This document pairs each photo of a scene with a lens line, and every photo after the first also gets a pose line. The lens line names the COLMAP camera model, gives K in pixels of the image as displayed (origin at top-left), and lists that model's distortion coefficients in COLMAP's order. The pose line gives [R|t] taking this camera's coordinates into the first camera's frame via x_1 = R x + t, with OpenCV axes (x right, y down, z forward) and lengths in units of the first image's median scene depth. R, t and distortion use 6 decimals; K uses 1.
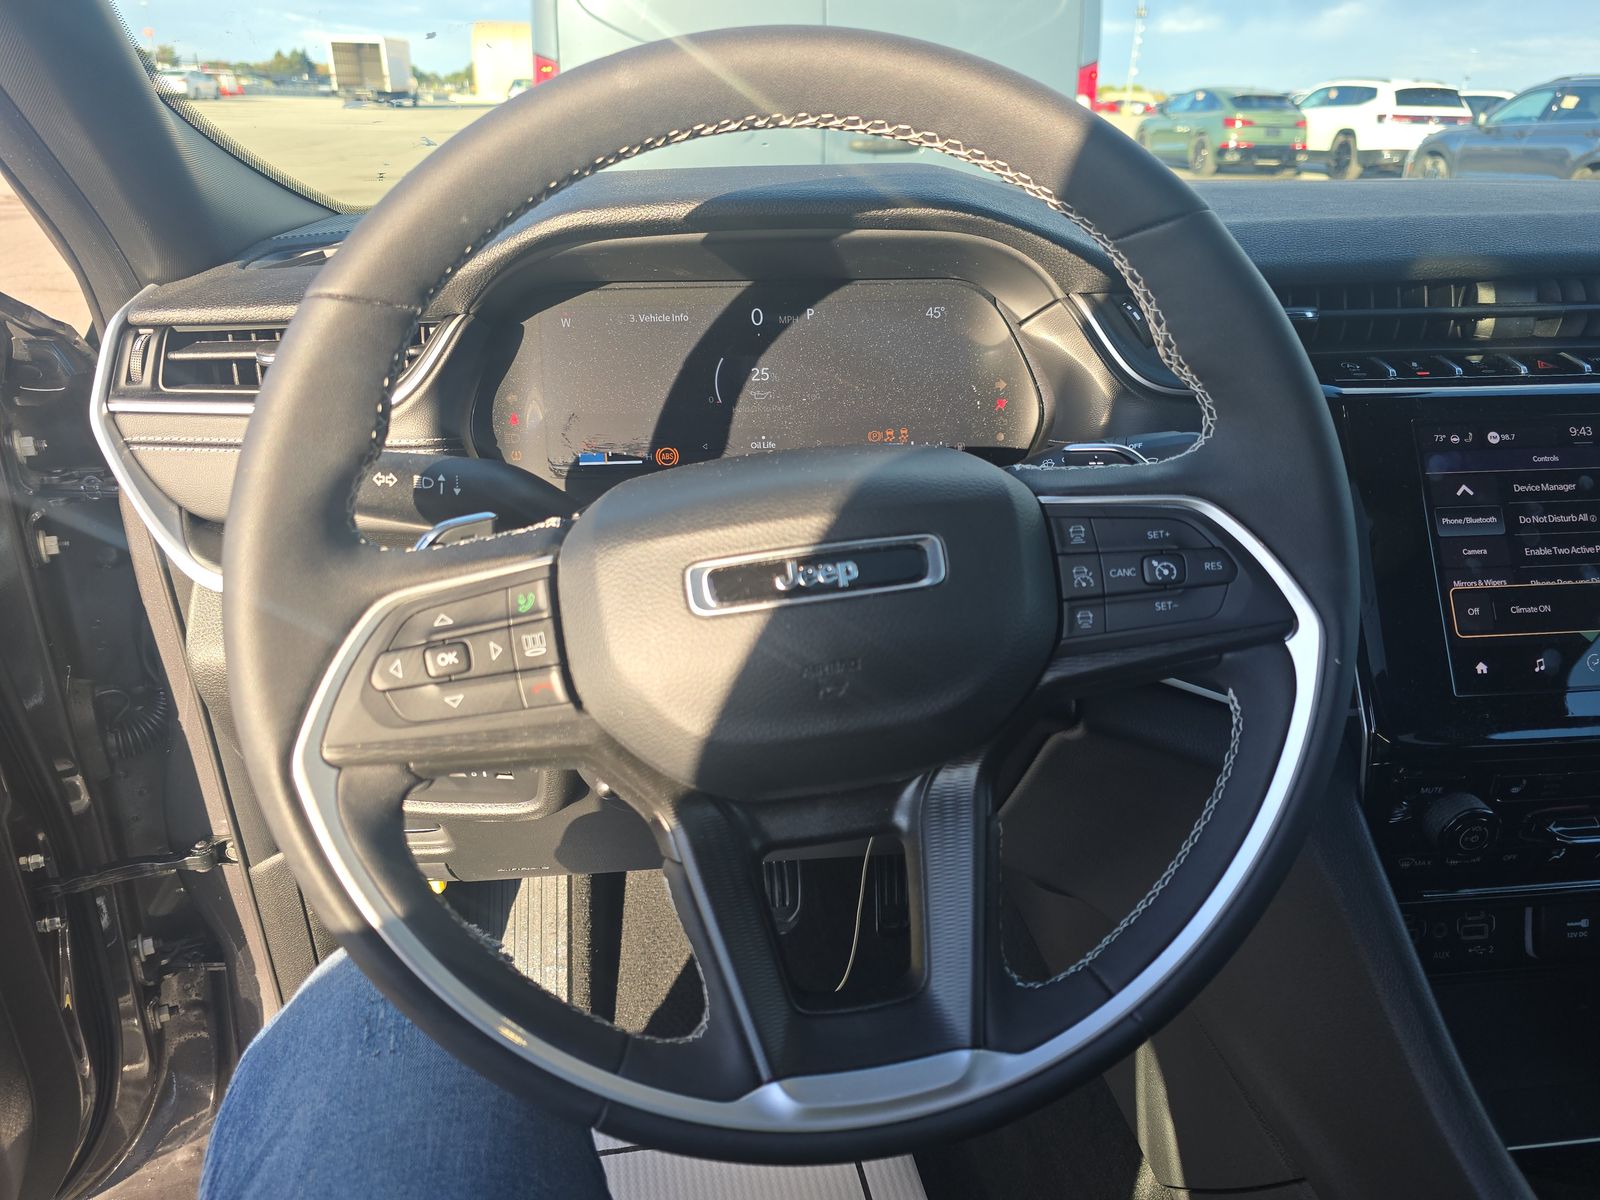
lens RADIAL K [[1079.7, 0, 800.0], [0, 1079.7, 600.0], [0, 0, 1]] dist [0.044567, -0.040319]
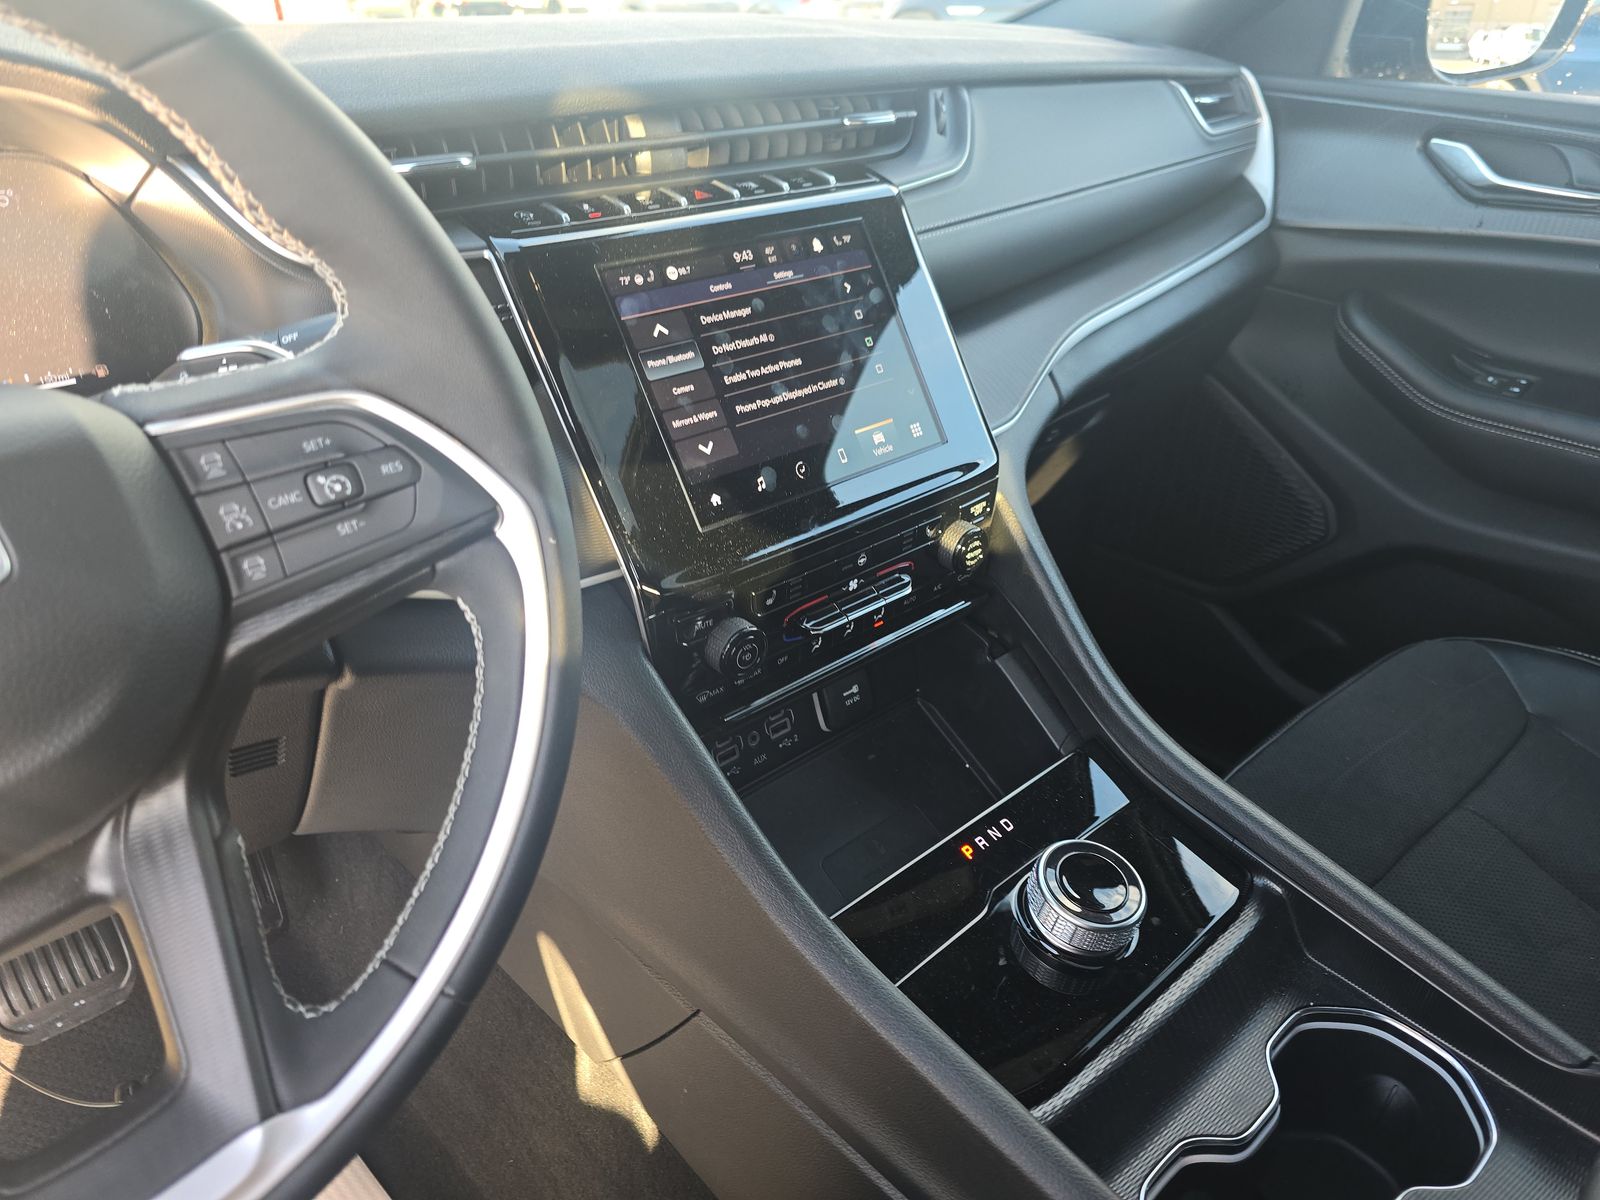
lens RADIAL K [[1082.4, 0, 800.0], [0, 1082.4, 600.0], [0, 0, 1]] dist [0.082544, -0.092096]
pose [[0.810340, -0.288657, 0.509928, 0.152613], [0.234485, 0.957271, 0.169260, -0.002119], [-0.536997, -0.017588, 0.843401, 0.091628]]
